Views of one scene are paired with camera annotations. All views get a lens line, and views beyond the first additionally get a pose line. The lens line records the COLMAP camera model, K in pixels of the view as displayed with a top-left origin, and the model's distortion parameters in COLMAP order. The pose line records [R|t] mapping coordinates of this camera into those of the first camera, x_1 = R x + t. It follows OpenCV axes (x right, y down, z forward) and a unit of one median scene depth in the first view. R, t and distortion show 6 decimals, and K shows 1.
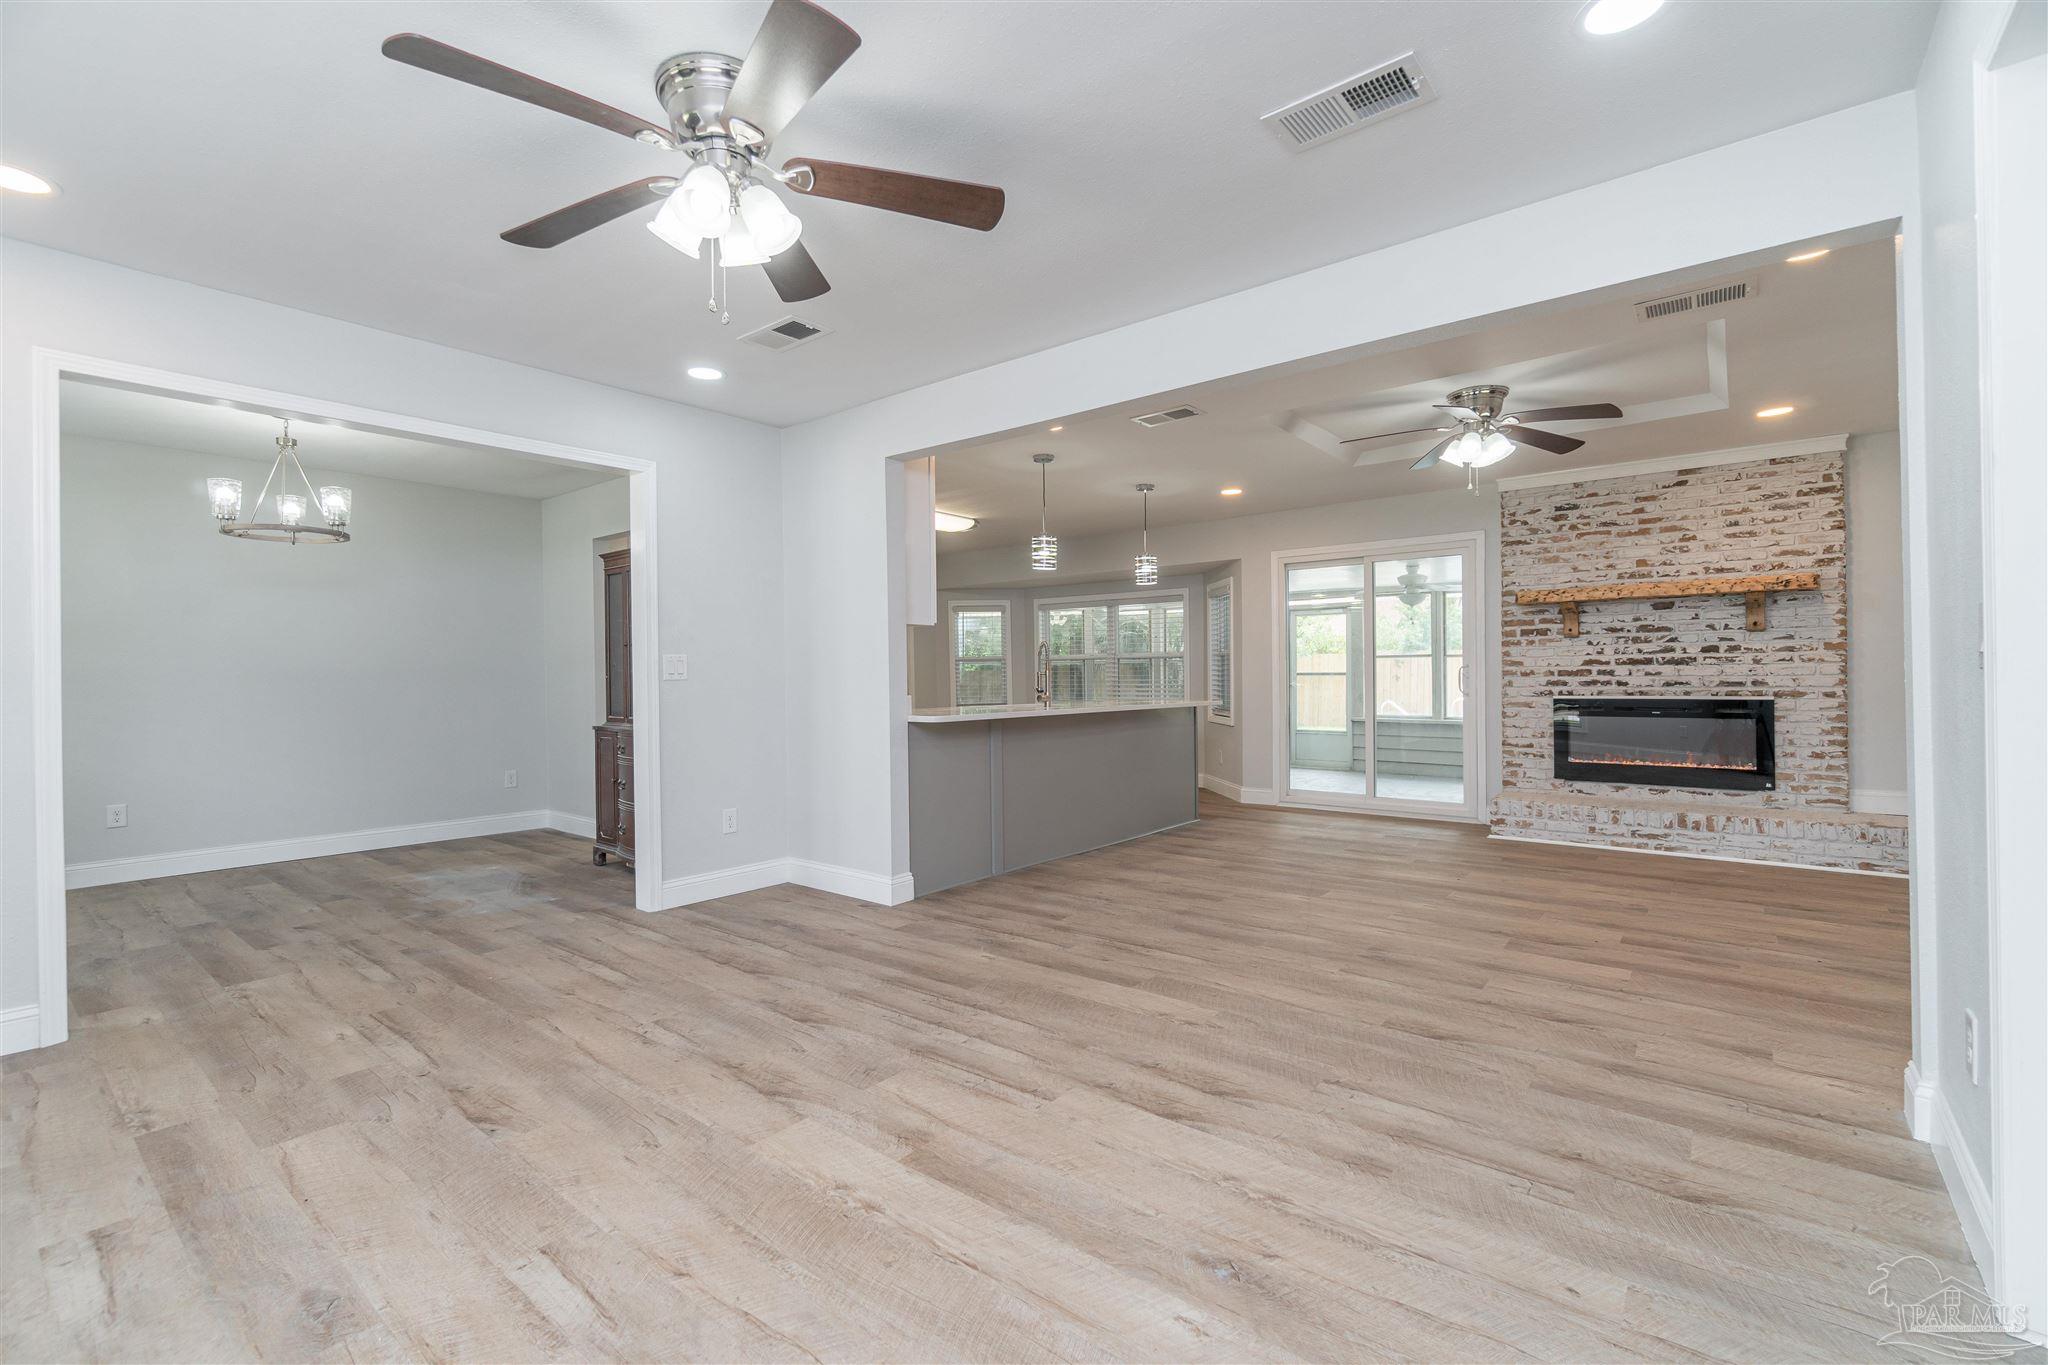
lens RADIAL K [[884.7, 0, 1018.3], [0, 884.7, 678.5], [0, 0, 1]] dist [-0.003832, 0.000789]
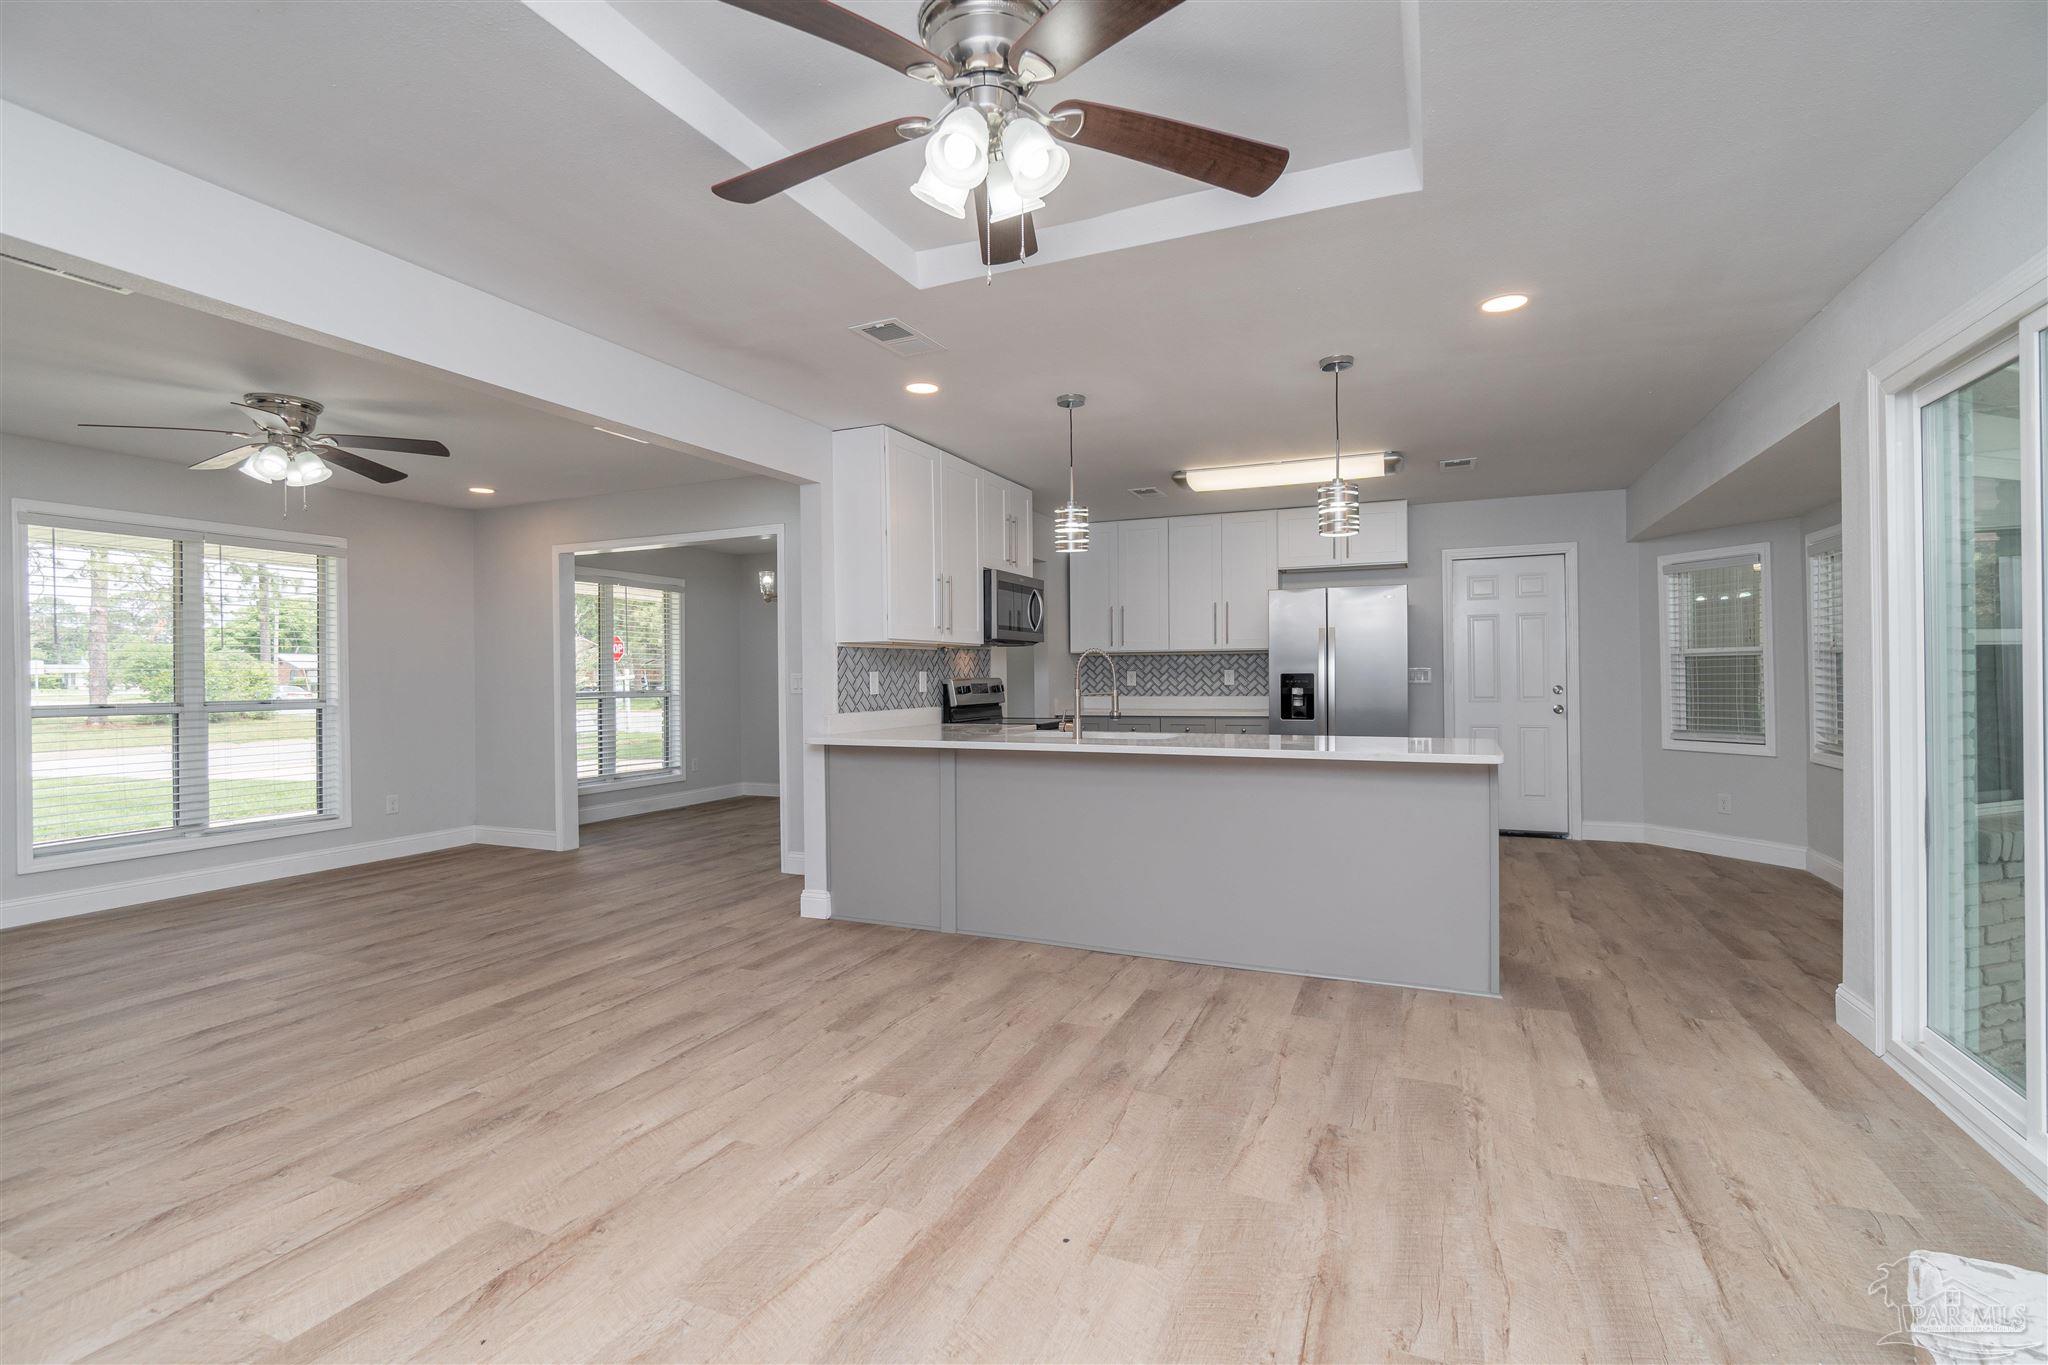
lens RADIAL K [[944.2, 0, 1015.9], [0, 944.2, 678.1], [0, 0, 1]] dist [-0.006349, 0.000199]
pose [[0.262538, 0.011305, -0.964856, 0.797456], [0.004215, 0.999908, 0.012862, -0.029174], [0.964913, -0.007443, 0.262466, 0.767848]]
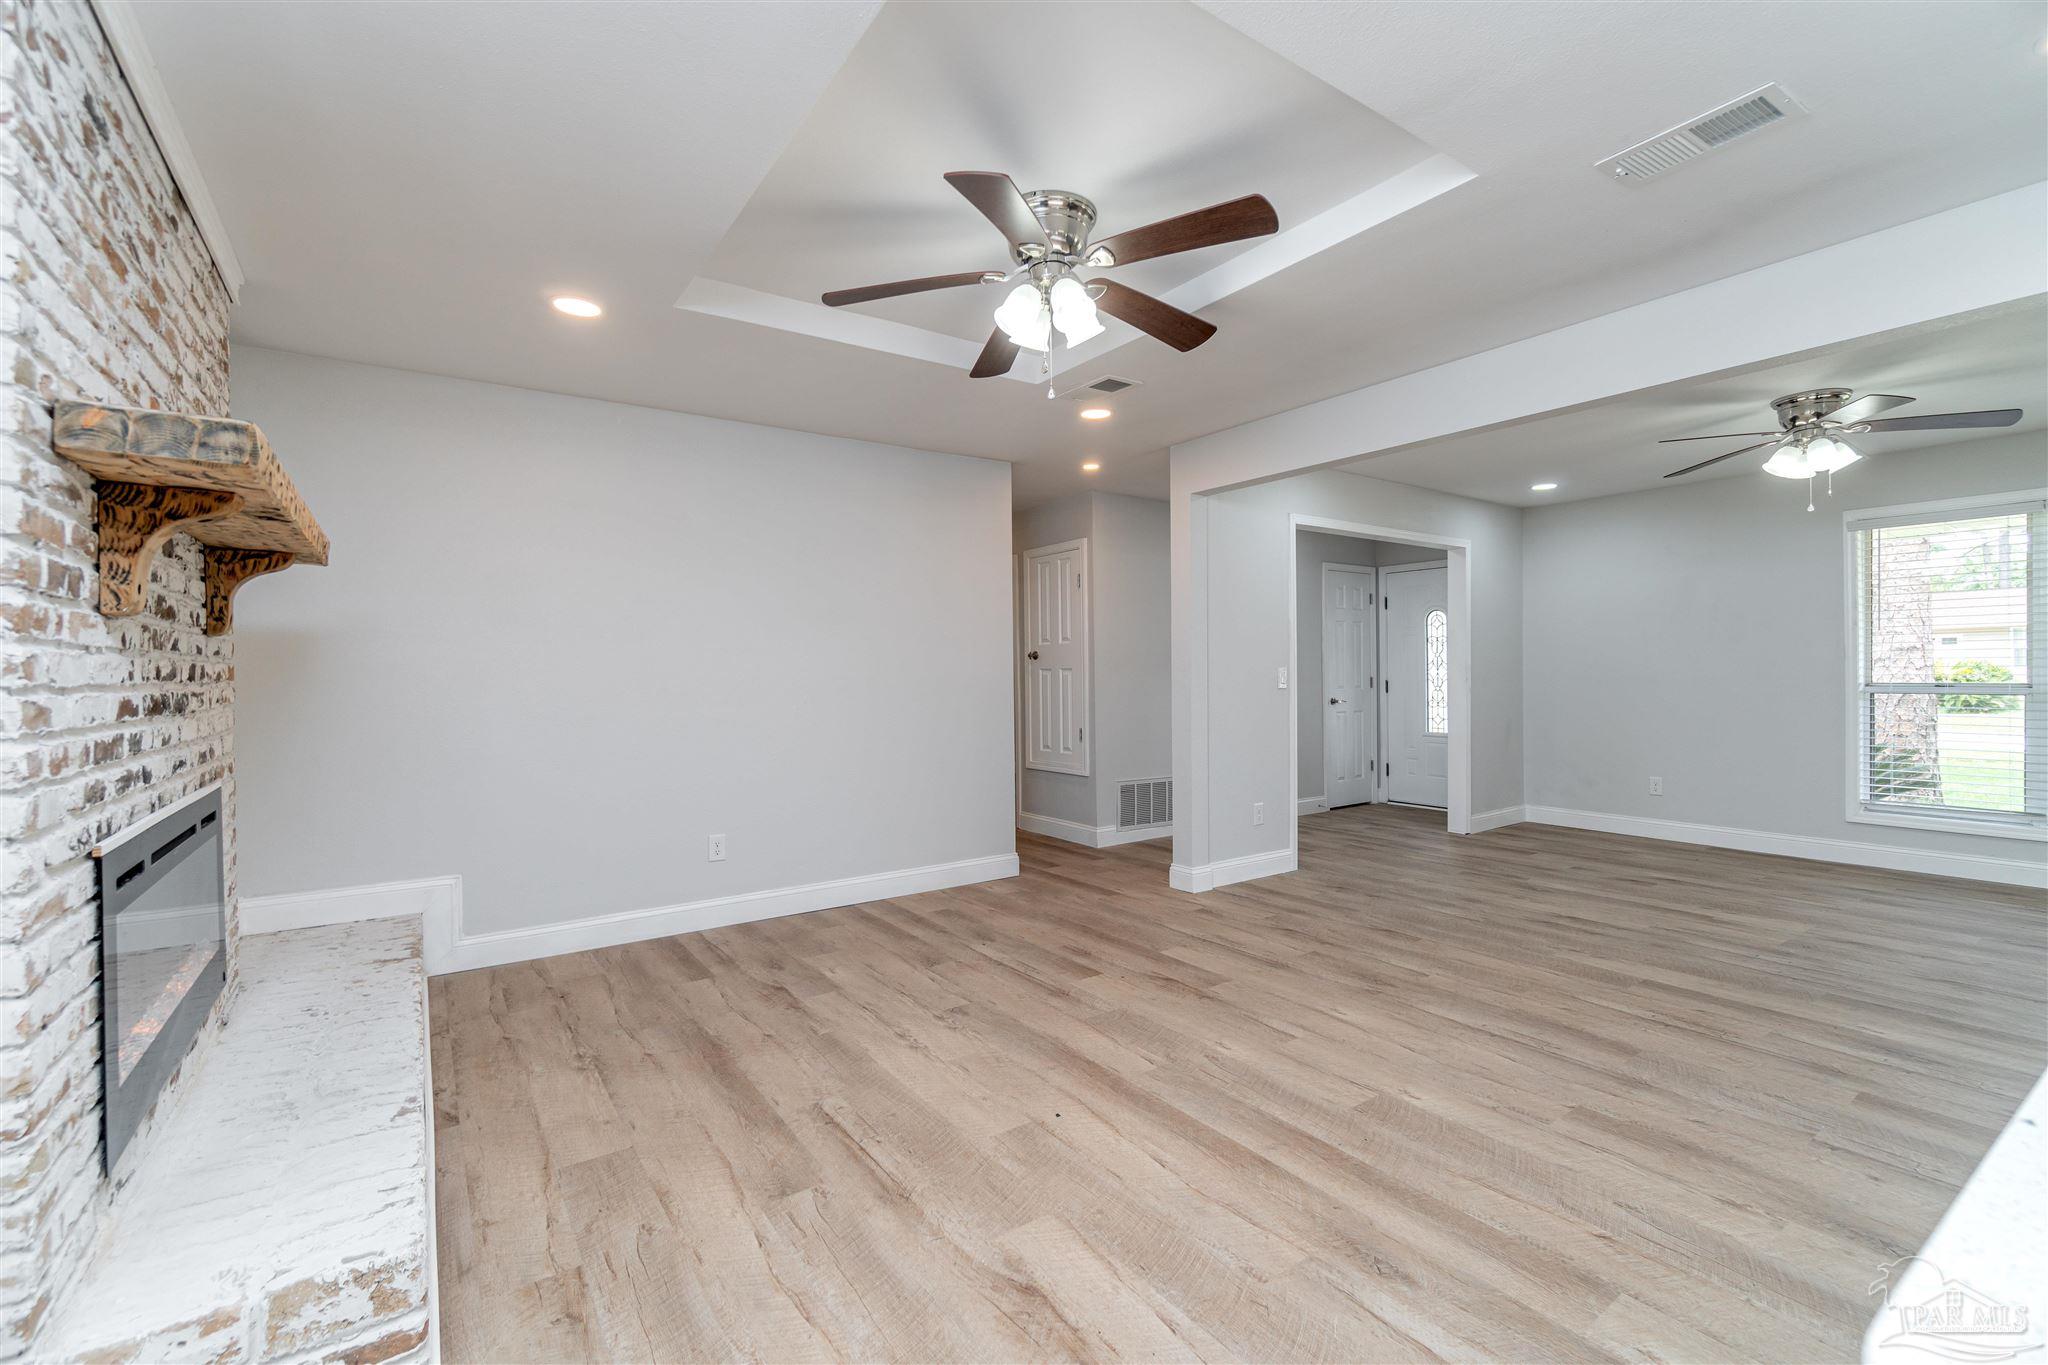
lens RADIAL K [[876.3, 0, 1016.3], [0, 876.3, 677.1], [0, 0, 1]] dist [-0.004954, 0.000699]
pose [[-0.959421, 0.018916, 0.281343, 0.330315], [0.020953, 0.999772, 0.004234, -0.026500], [-0.281198, 0.009957, -0.959598, 1.320440]]
